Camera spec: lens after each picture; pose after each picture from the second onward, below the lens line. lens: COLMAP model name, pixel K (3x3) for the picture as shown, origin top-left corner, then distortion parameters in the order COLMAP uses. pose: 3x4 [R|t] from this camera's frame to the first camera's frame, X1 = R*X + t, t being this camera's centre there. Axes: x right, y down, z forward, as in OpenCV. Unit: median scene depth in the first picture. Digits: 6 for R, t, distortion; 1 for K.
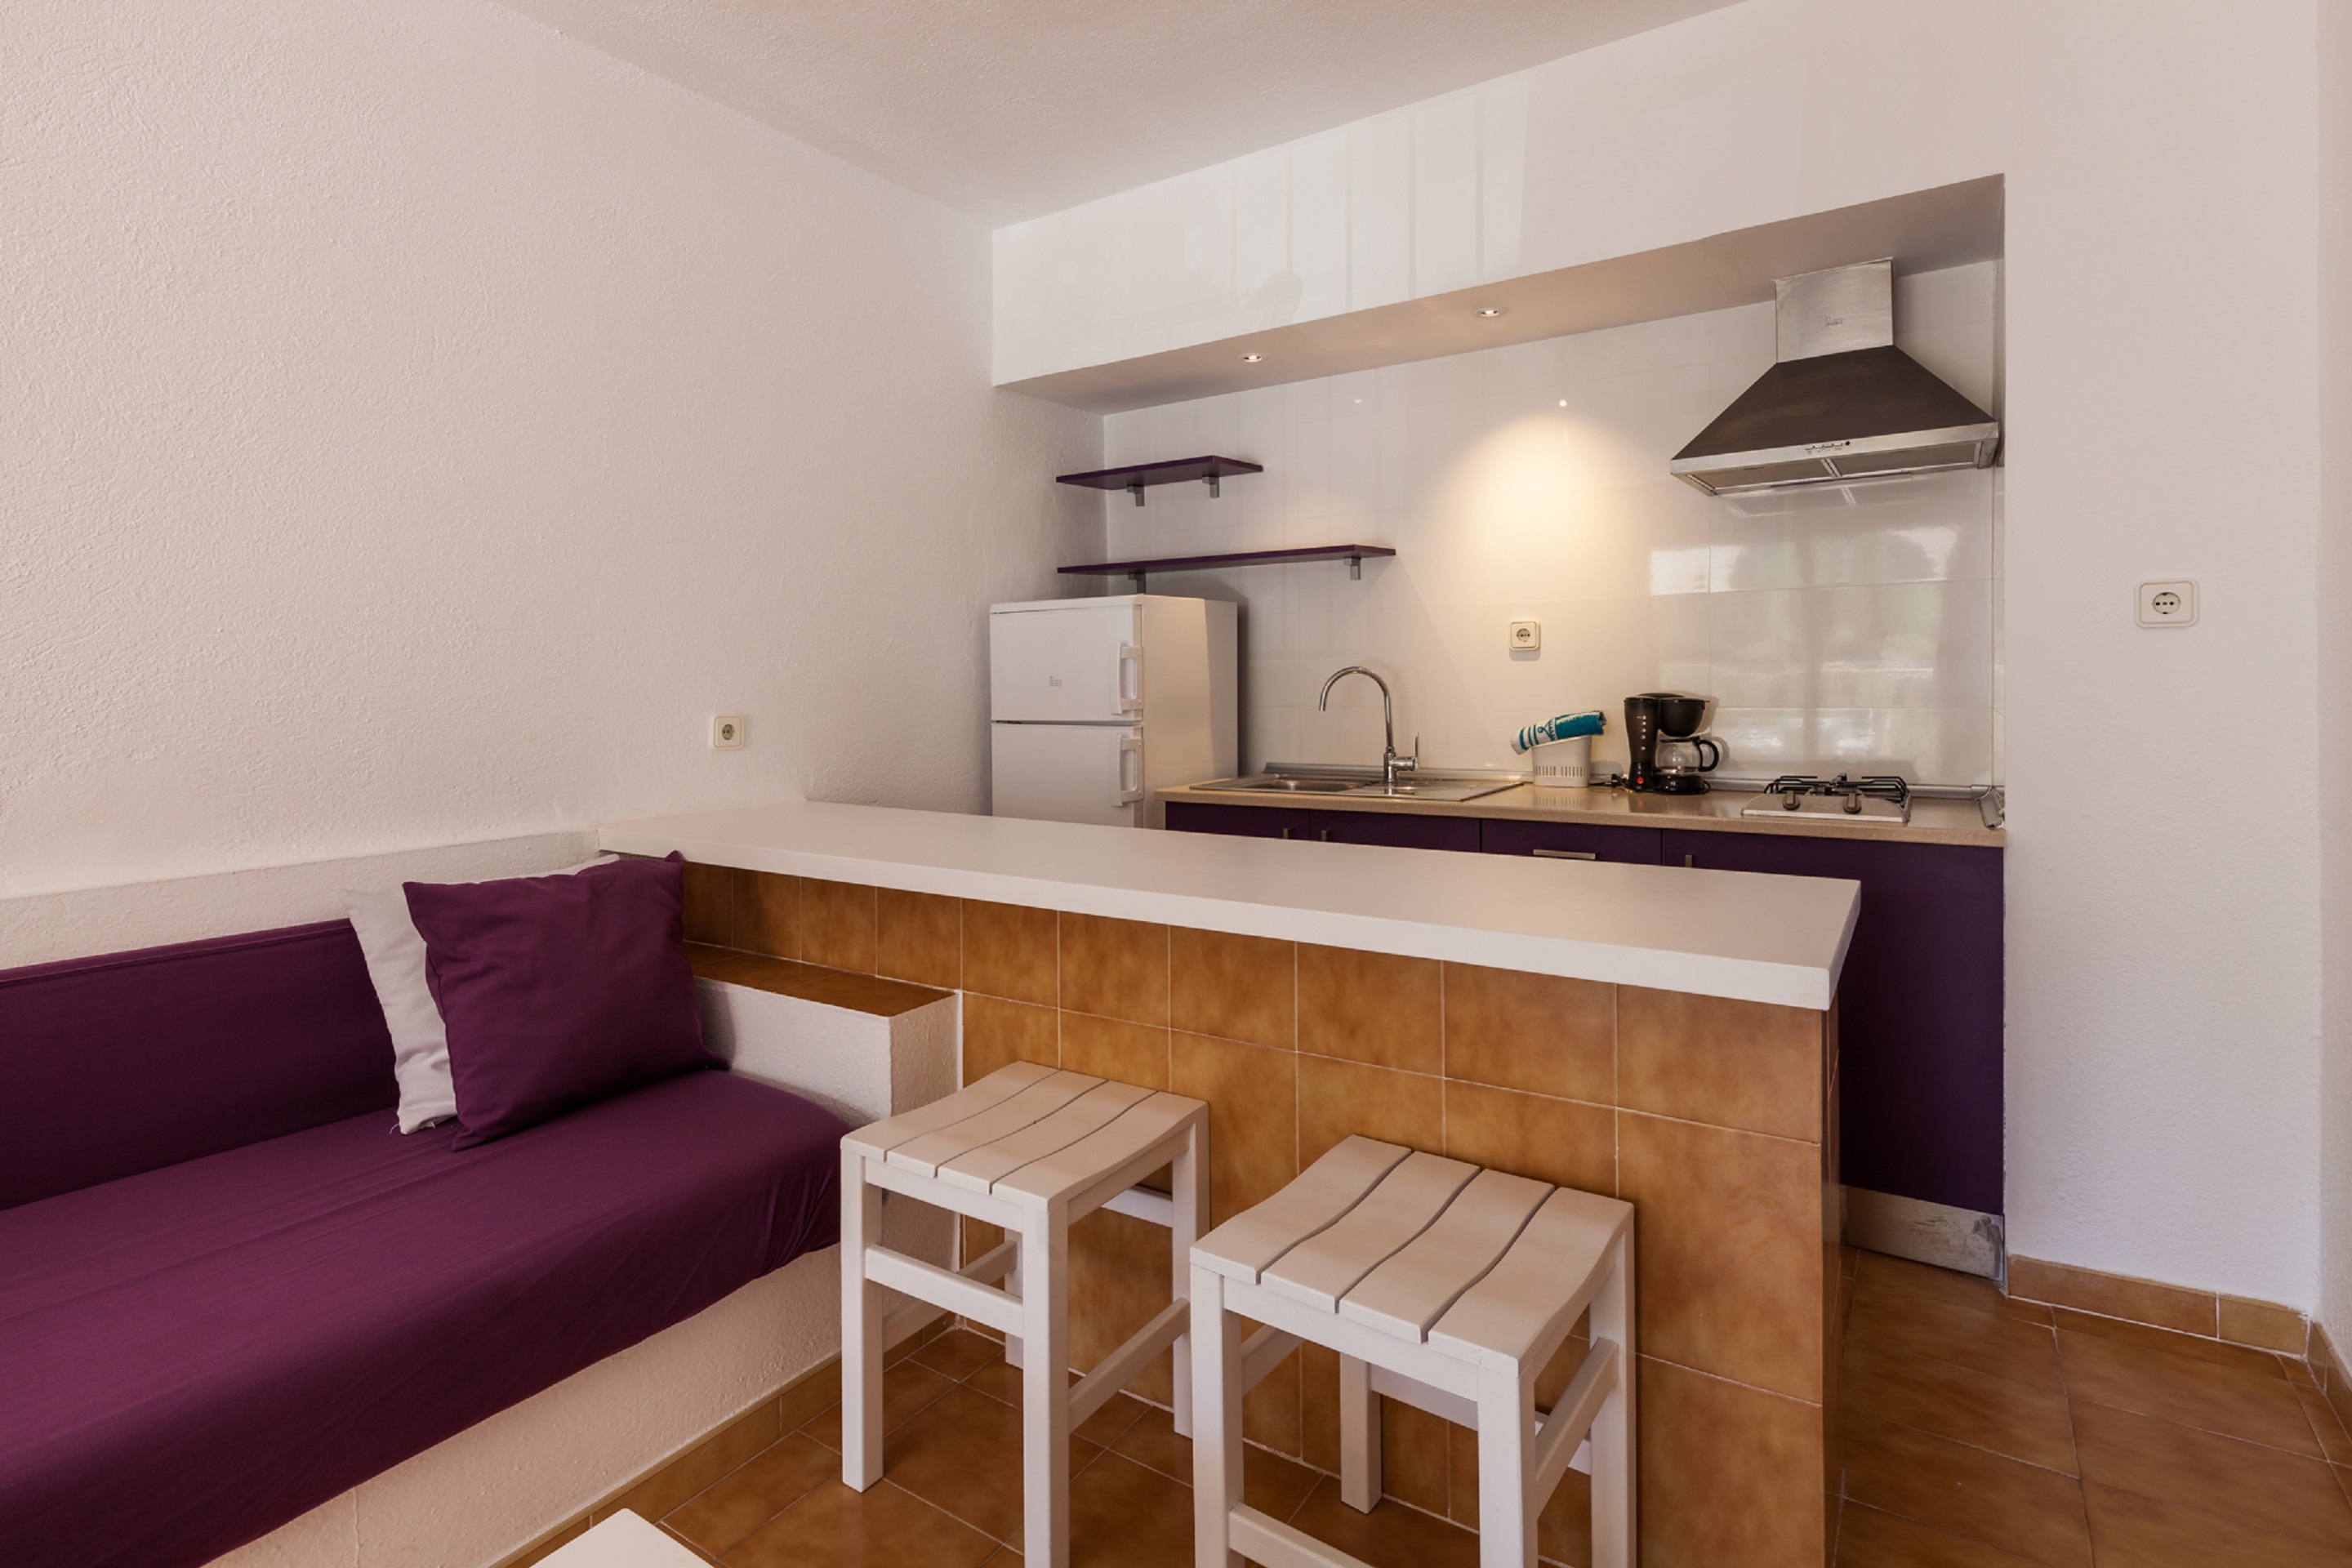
lens RADIAL K [[1169.7, 0, 1196.7], [0, 1169.7, 673.3], [0, 0, 1]] dist [0.000425, -0.000655]
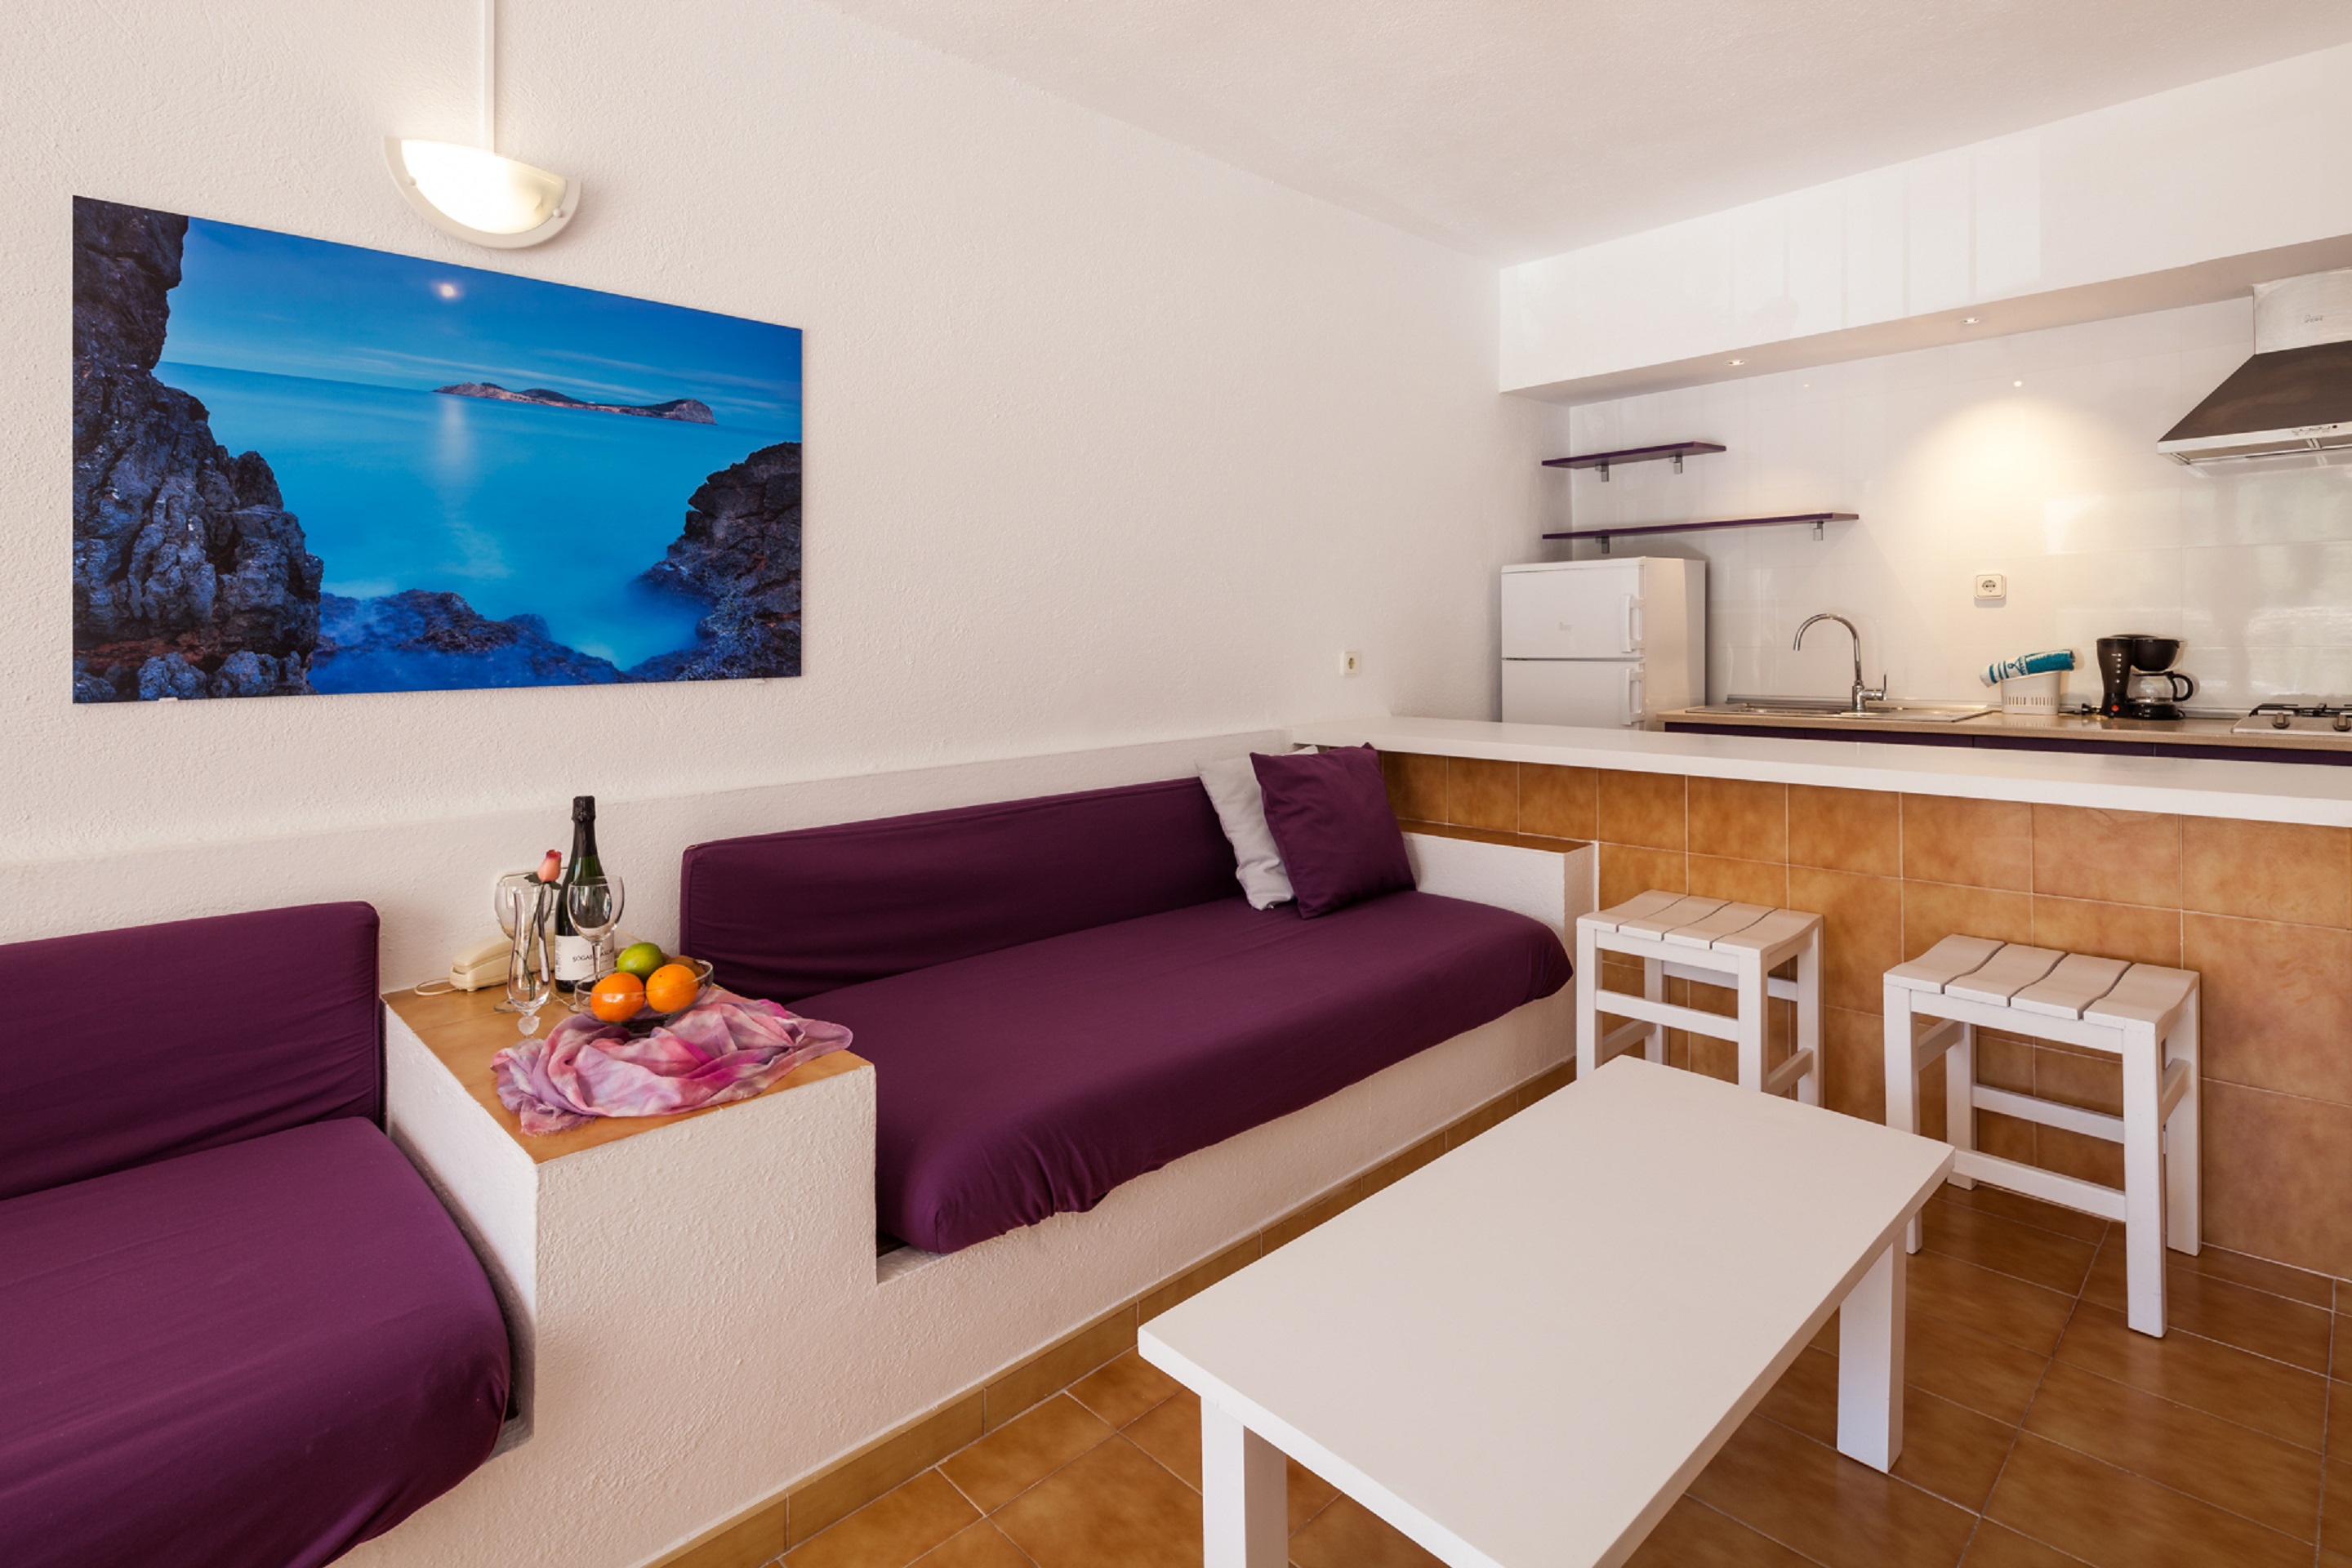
lens RADIAL K [[1165.8, 0, 1177.0], [0, 1165.8, 621.8], [0, 0, 1]] dist [-0.000697, -0.001738]
pose [[0.972204, -0.003842, -0.234105, -0.348367], [0.003487, 0.999992, -0.001932, 0.004175], [0.234110, 0.001062, 0.972209, -0.477725]]
